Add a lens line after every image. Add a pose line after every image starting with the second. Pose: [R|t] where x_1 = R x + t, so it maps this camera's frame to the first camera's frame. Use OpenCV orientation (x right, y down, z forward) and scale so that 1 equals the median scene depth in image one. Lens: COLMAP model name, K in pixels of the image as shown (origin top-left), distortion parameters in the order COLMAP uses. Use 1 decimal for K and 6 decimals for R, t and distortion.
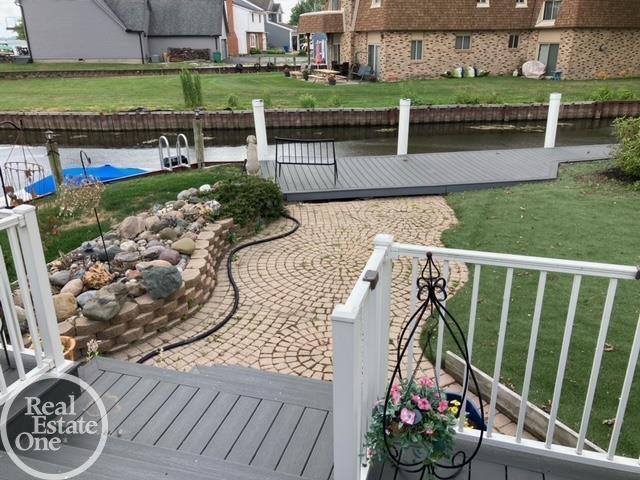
lens RADIAL K [[528.4, 0, 320.0], [0, 528.4, 240.0], [0, 0, 1]] dist [0.013514, 0.004601]
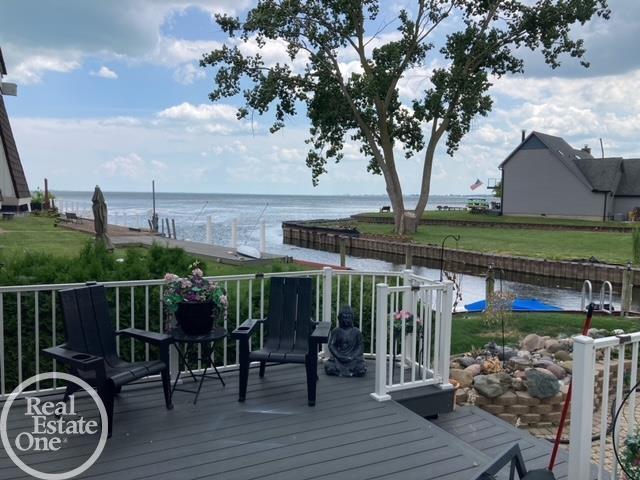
lens RADIAL K [[528.4, 0, 320.0], [0, 528.4, 240.0], [0, 0, 1]] dist [0.013514, 0.004601]
pose [[0.688929, 0.083849, -0.719962, 0.037573], [-0.280616, 0.946682, -0.158267, 0.019297], [0.668304, 0.311068, 0.675726, -0.048039]]
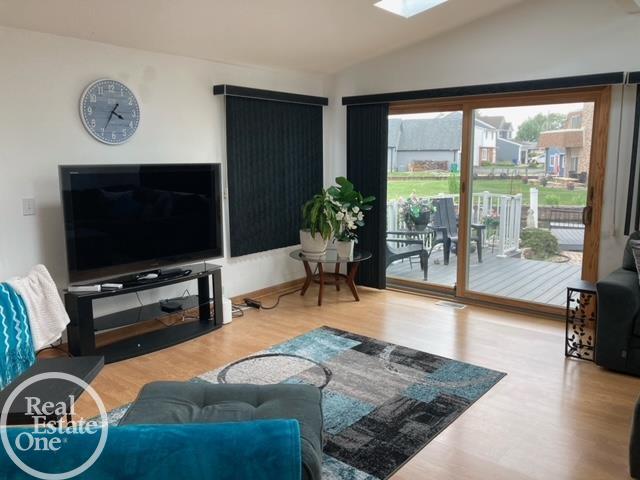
lens RADIAL K [[528.4, 0, 320.0], [0, 528.4, 240.0], [0, 0, 1]] dist [0.013514, 0.004601]
pose [[0.924240, 0.064463, -0.376332, -0.034750], [-0.138400, 0.975175, -0.172857, 0.075136], [0.355846, 0.211846, 0.910217, -0.187733]]
